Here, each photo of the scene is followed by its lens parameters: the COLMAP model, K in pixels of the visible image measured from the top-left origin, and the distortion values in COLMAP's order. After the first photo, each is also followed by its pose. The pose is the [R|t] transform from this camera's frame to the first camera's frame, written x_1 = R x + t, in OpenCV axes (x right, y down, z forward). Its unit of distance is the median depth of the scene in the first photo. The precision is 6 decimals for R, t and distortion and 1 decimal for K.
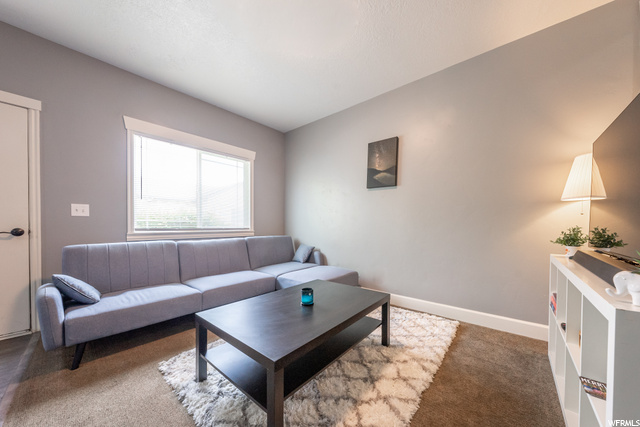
lens RADIAL K [[234.6, 0, 326.7], [0, 234.6, 228.3], [0, 0, 1]] dist [-0.002059, -0.000257]
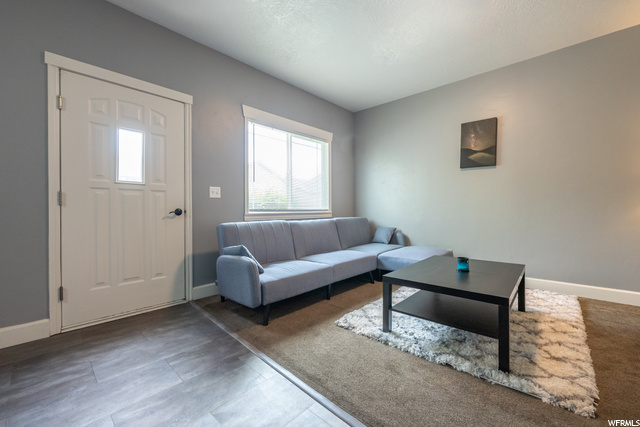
lens RADIAL K [[276.9, 0, 318.8], [0, 276.9, 208.3], [0, 0, 1]] dist [0.002464, 0.001954]
pose [[0.999213, -0.008887, -0.038670, -0.471493], [0.008111, 0.999764, -0.020177, 0.025094], [0.038840, 0.019848, 0.999048, -0.252626]]
